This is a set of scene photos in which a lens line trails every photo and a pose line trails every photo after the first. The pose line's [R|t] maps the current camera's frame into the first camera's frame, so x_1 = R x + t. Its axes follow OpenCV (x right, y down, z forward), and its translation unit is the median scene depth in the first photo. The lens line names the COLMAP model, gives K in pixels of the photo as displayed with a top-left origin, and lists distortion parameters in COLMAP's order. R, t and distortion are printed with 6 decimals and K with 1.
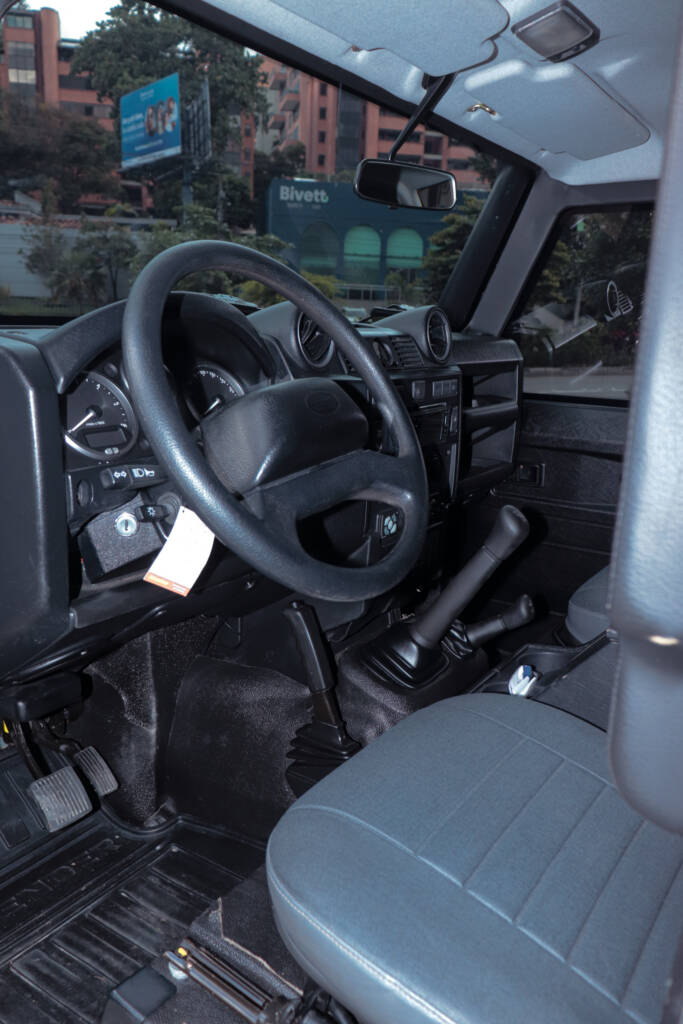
lens RADIAL K [[811.8, 0, 339.2], [0, 811.8, 532.2], [0, 0, 1]] dist [-0.002854, -0.001265]
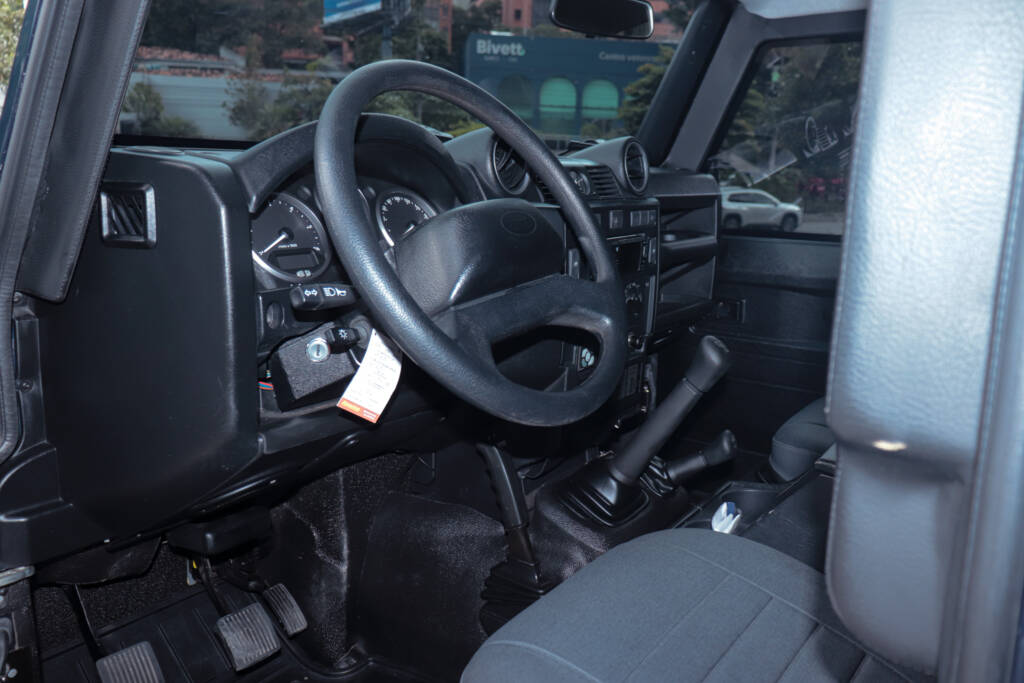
lens RADIAL K [[811.8, 0, 512.0], [0, 811.8, 341.5], [0, 0, 1]] dist [-0.002854, -0.001265]
pose [[0.999587, 0.000141, -0.028738, -0.000284], [-0.001498, 0.998885, -0.047196, 0.016943], [0.028700, 0.047220, 0.998472, 0.018621]]
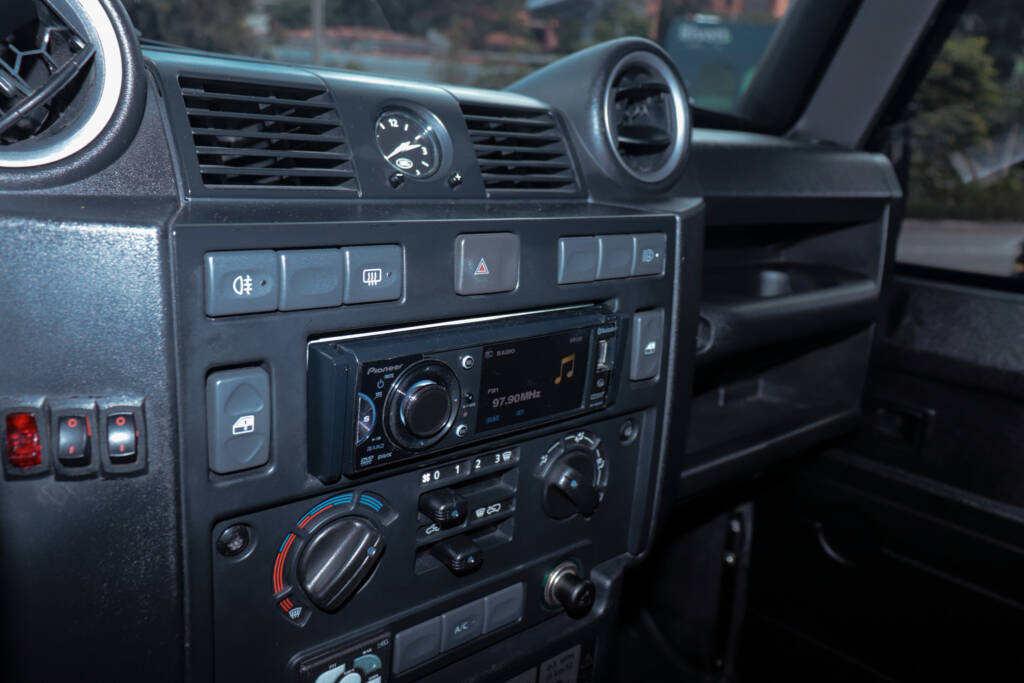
lens RADIAL K [[811.8, 0, 512.0], [0, 811.8, 341.5], [0, 0, 1]] dist [-0.002854, -0.001265]
pose [[0.965516, 0.083988, -0.246424, 0.162517], [-0.091866, 0.995558, -0.020630, -0.120508], [0.243596, 0.042556, 0.968943, 0.605936]]
